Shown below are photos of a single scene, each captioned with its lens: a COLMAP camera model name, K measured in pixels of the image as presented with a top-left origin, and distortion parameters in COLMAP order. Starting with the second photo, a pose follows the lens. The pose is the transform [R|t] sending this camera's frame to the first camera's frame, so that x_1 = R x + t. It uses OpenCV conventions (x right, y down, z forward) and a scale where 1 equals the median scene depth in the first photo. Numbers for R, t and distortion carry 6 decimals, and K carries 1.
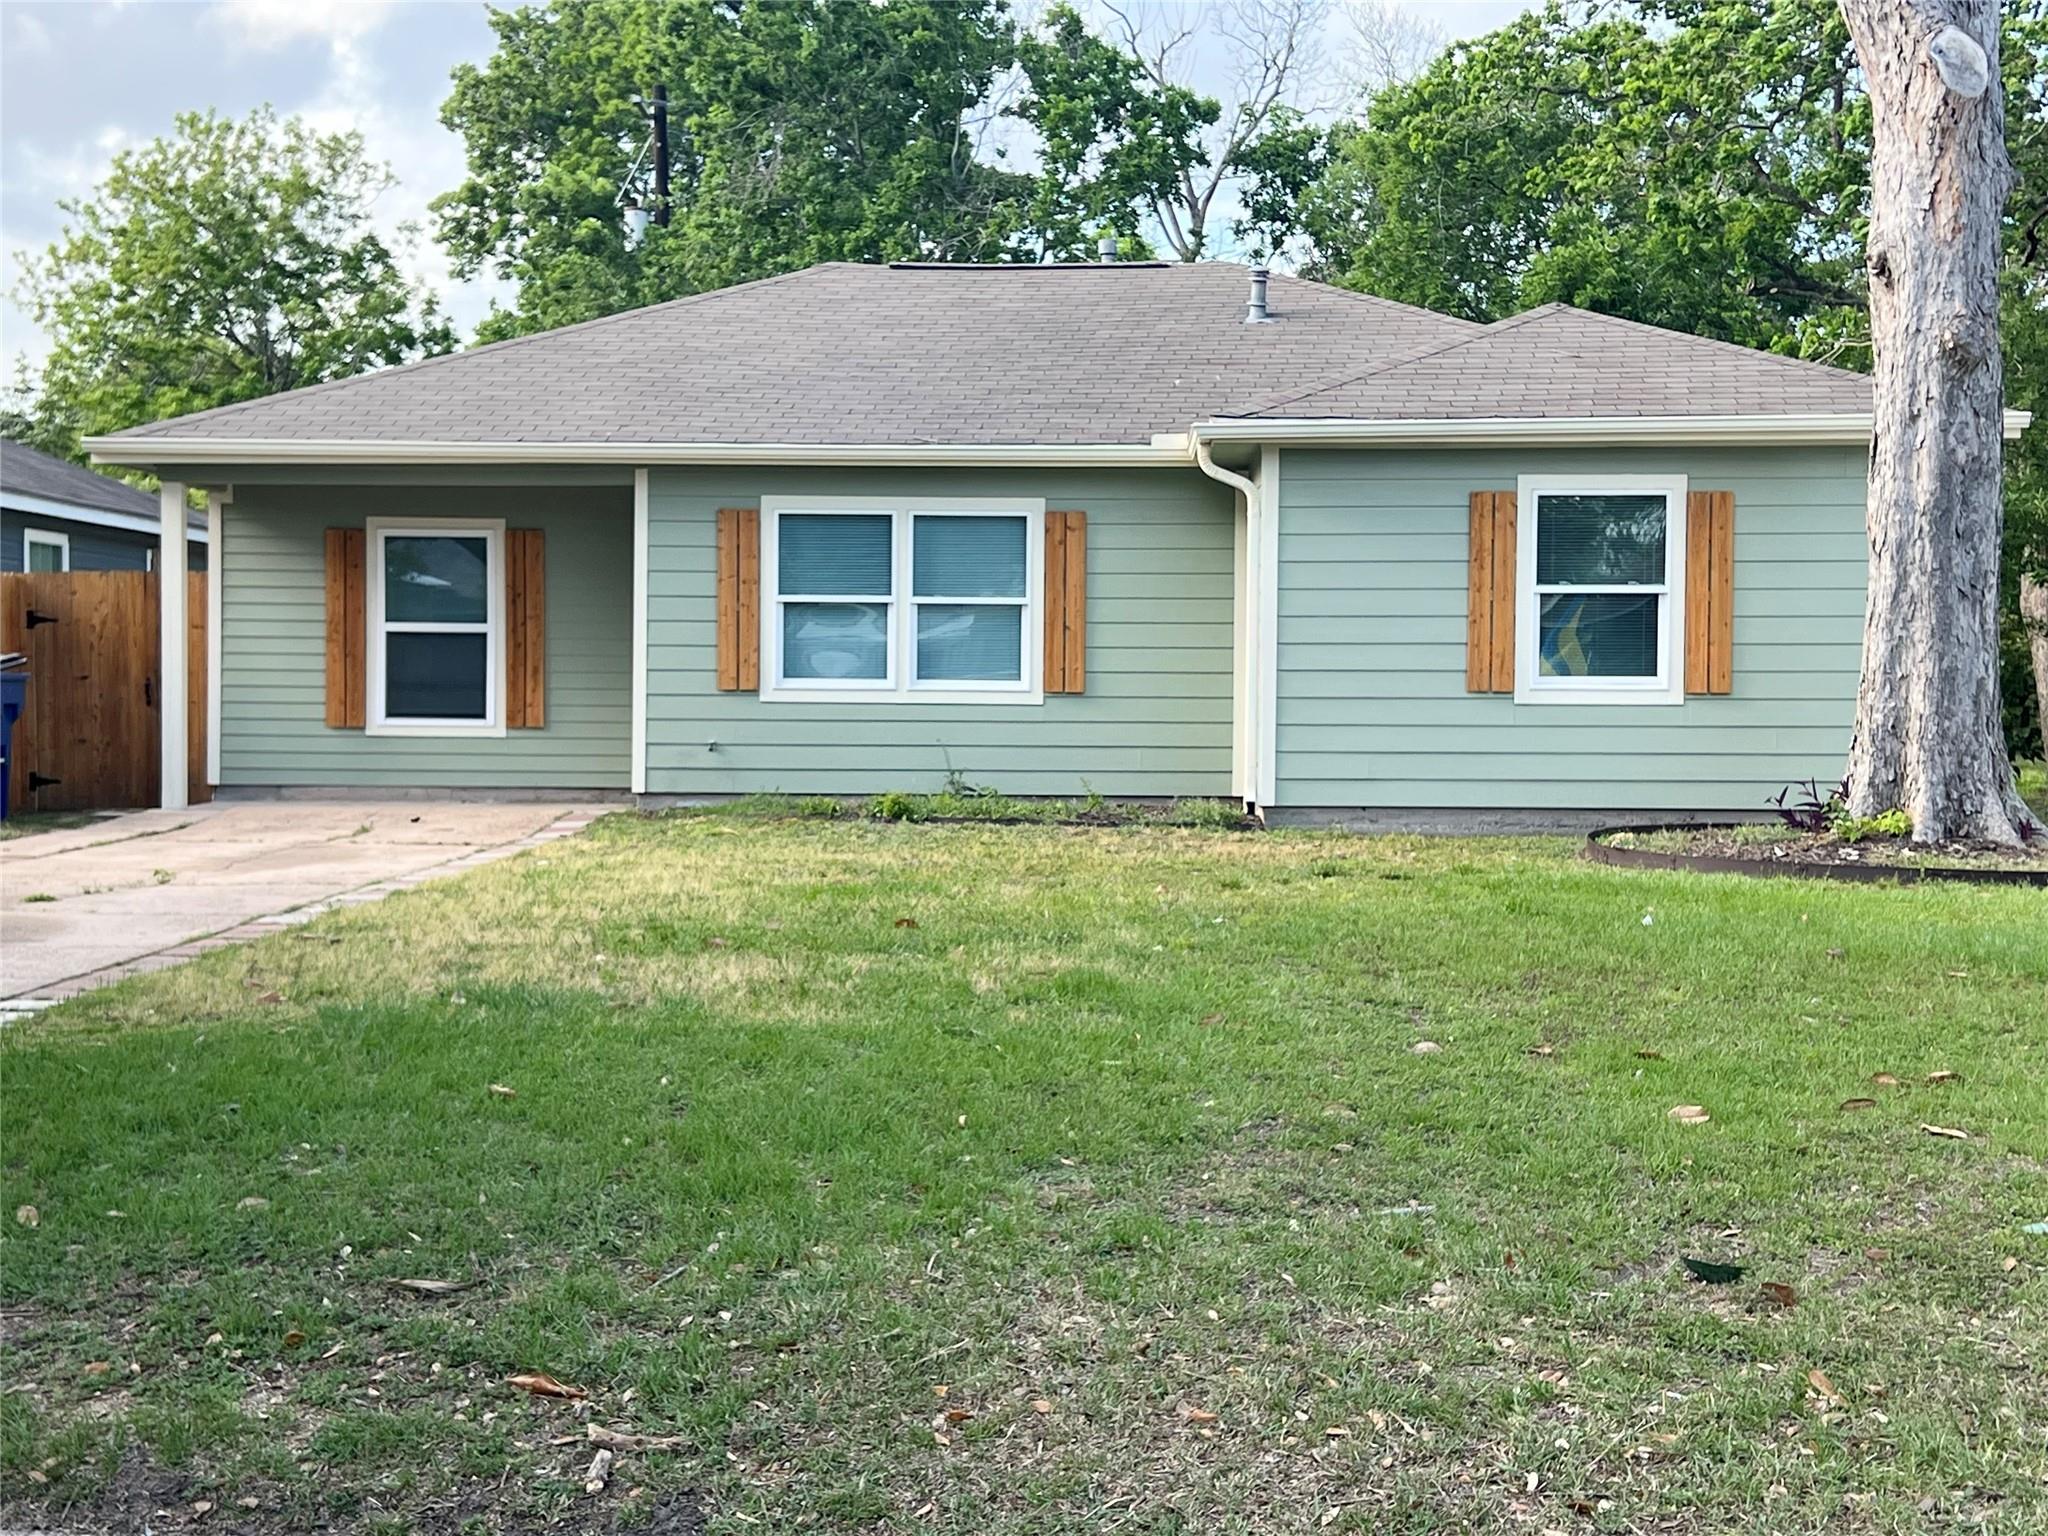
lens RADIAL K [[2873.5, 0, 1015.5], [0, 2873.5, 758.8], [0, 0, 1]] dist [0.147115, 0.000000]
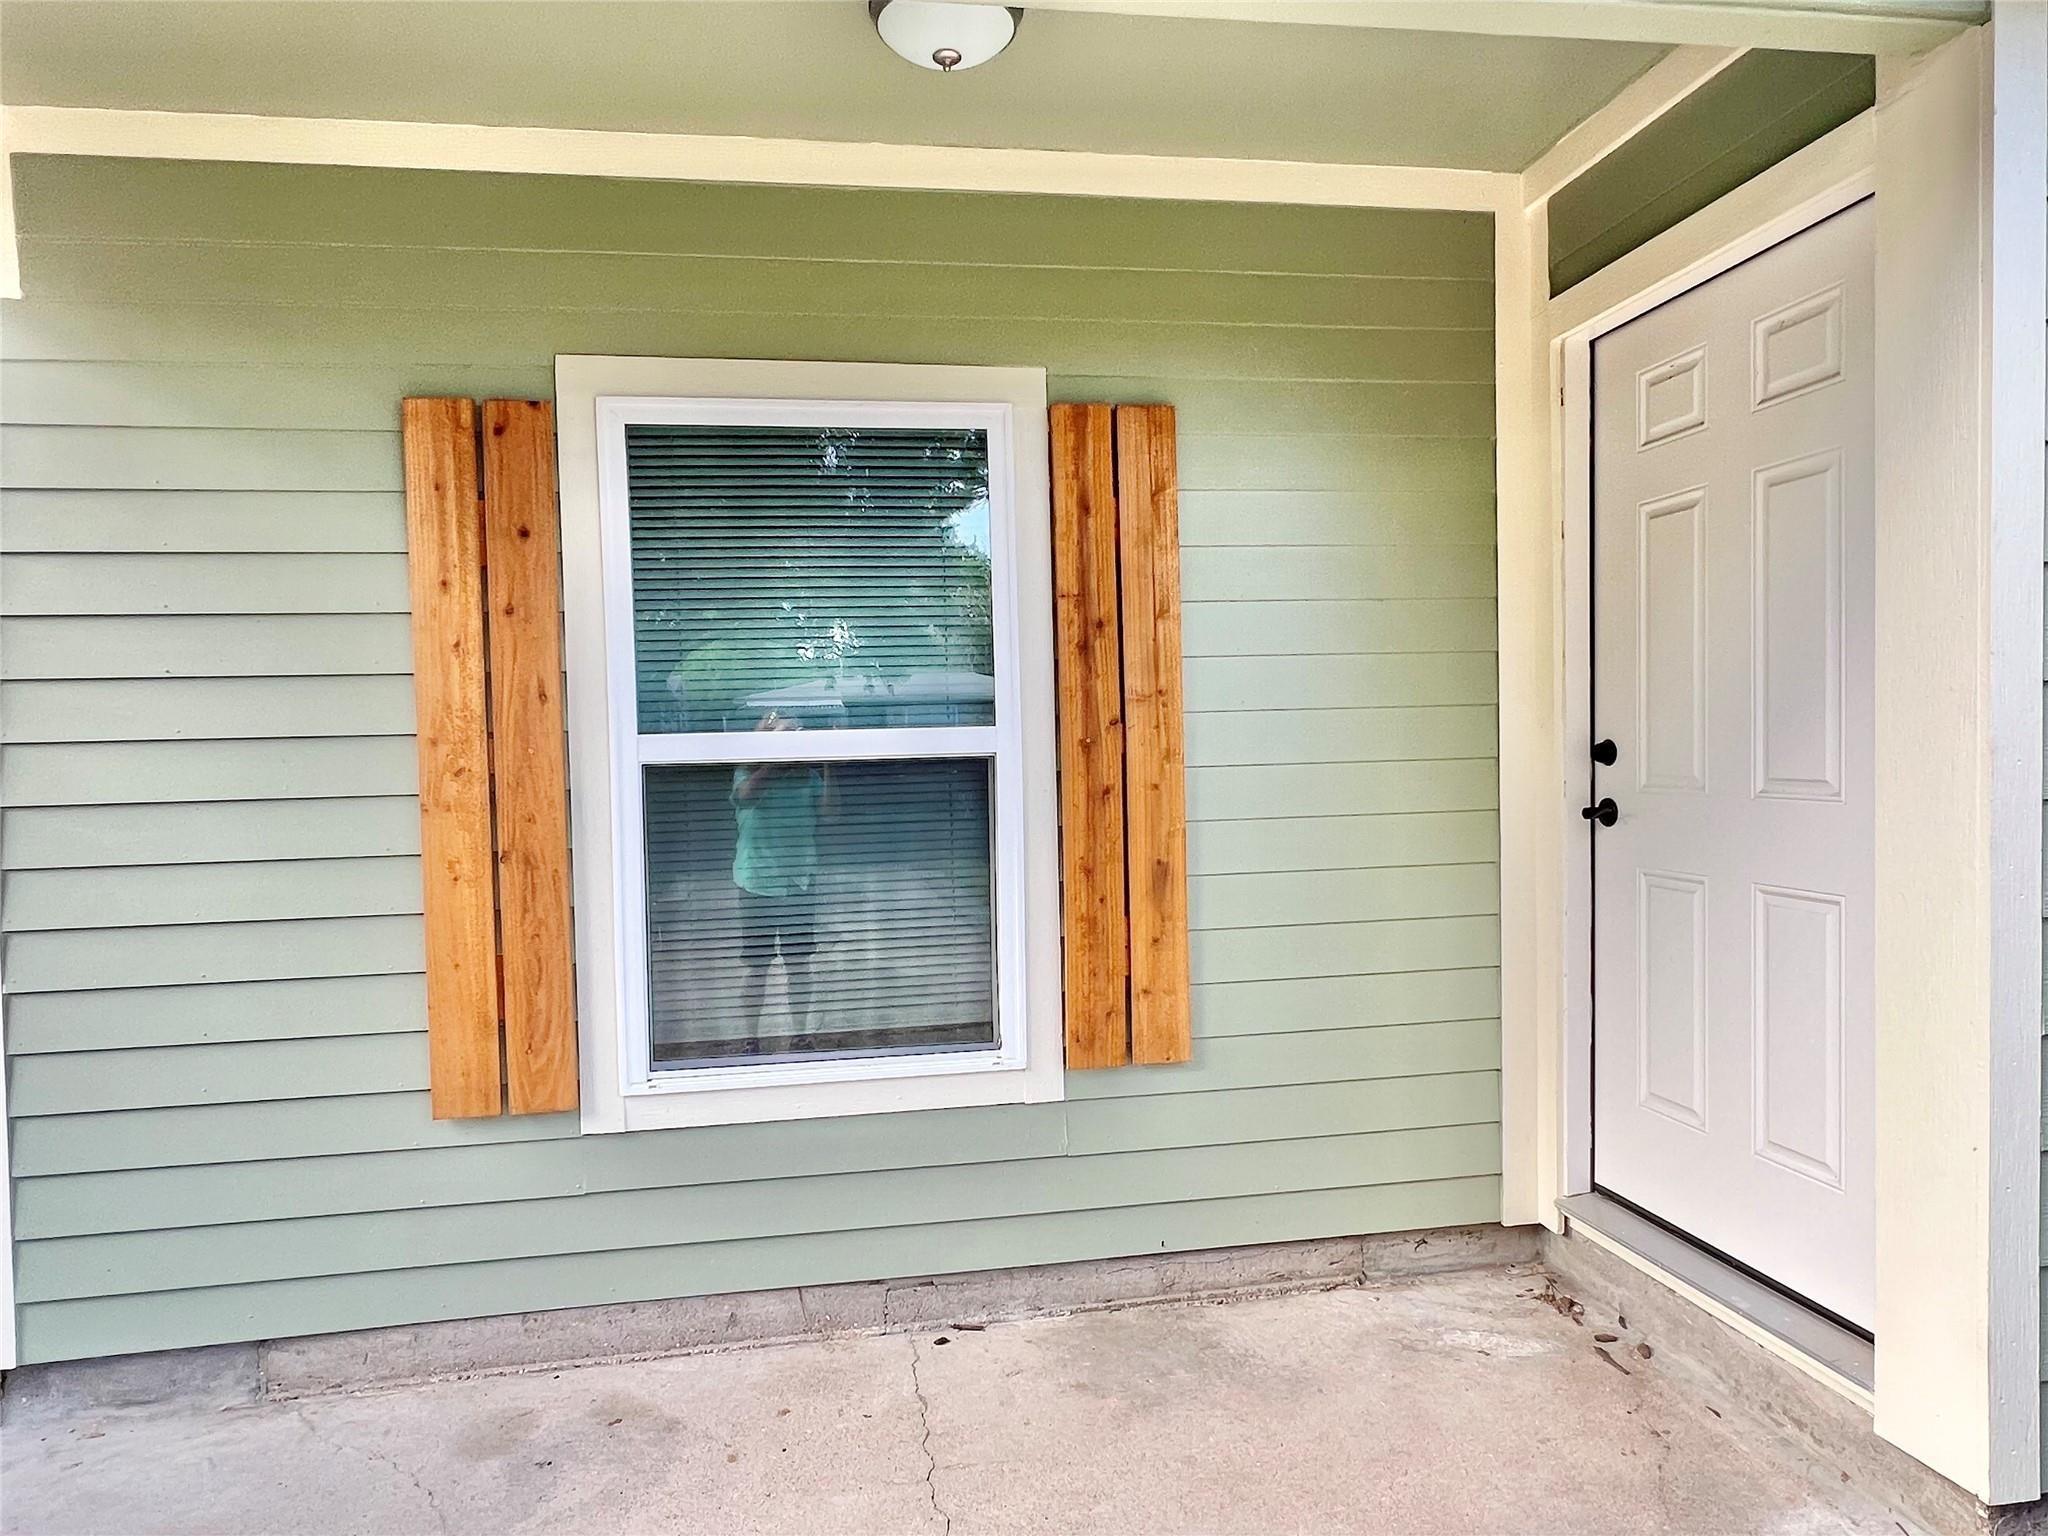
lens RADIAL K [[1255.6, 0, 1022.5], [0, 1255.6, 781.3], [0, 0, 1]] dist [0.003040, 0.000970]
pose [[0.984595, -0.037744, 0.170727, -0.215296], [0.036009, 0.999264, 0.013245, -0.045366], [-0.171101, -0.006894, 0.985229, 0.930297]]
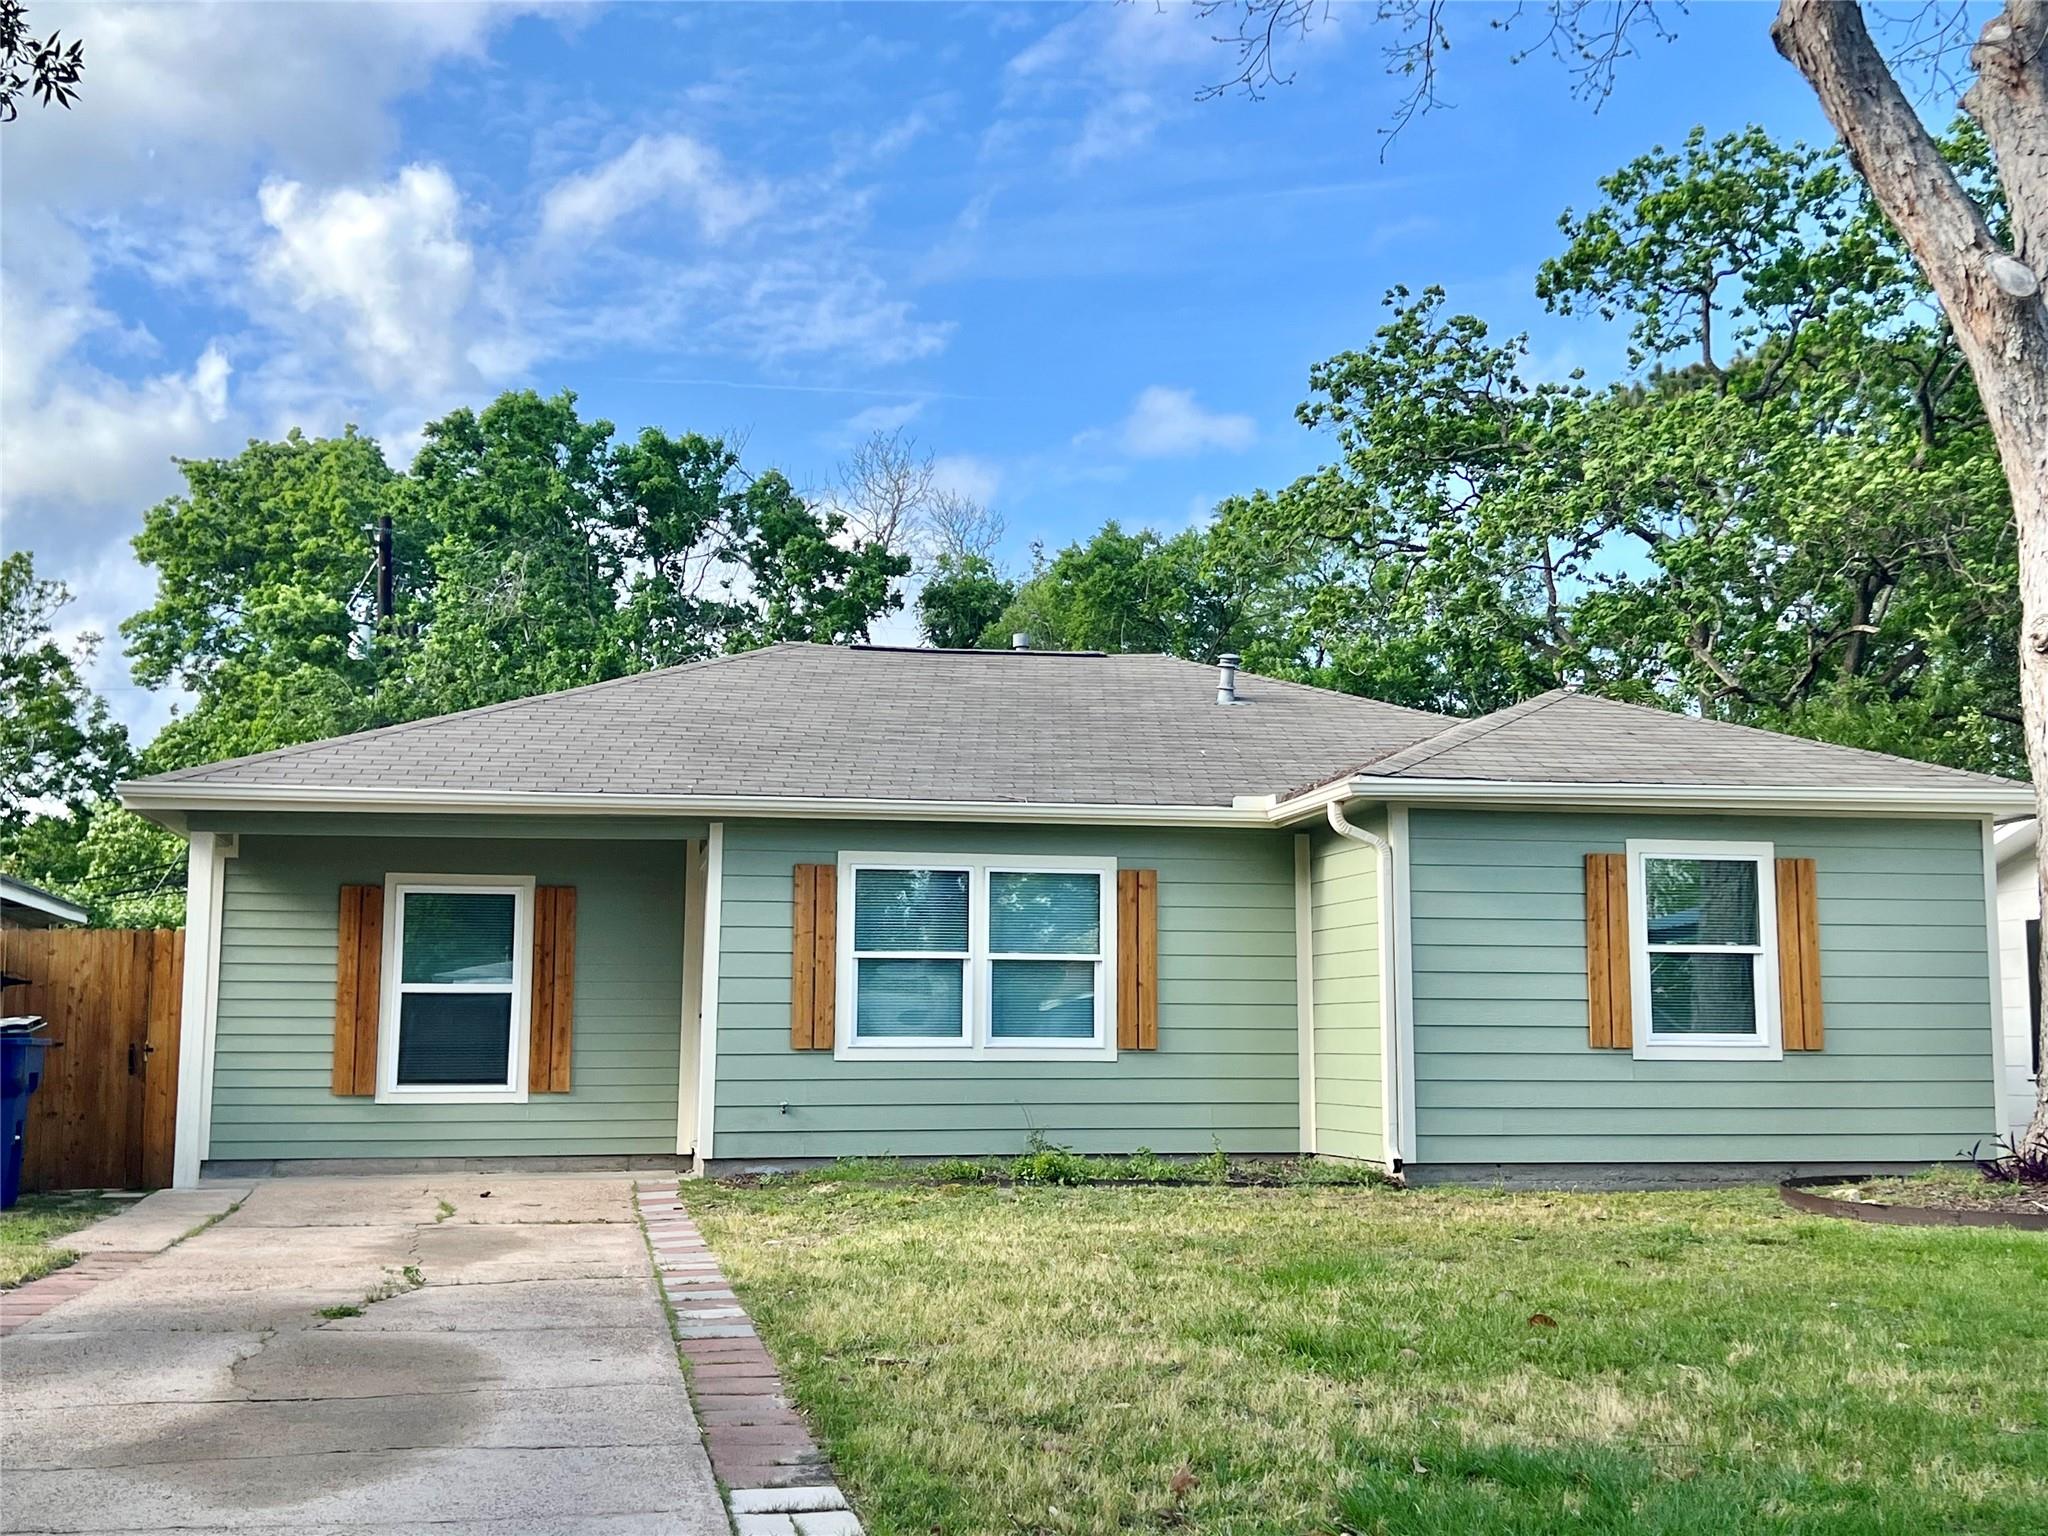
lens RADIAL K [[2266.6, 0, 1032.4], [0, 2266.6, 773.6], [0, 0, 1]] dist [0.125550, 0.000000]
pose [[0.971070, 0.023196, 0.237666, -0.209972], [0.011833, 0.989374, -0.144910, -0.003733], [-0.238502, 0.143530, 0.960477, 0.229998]]
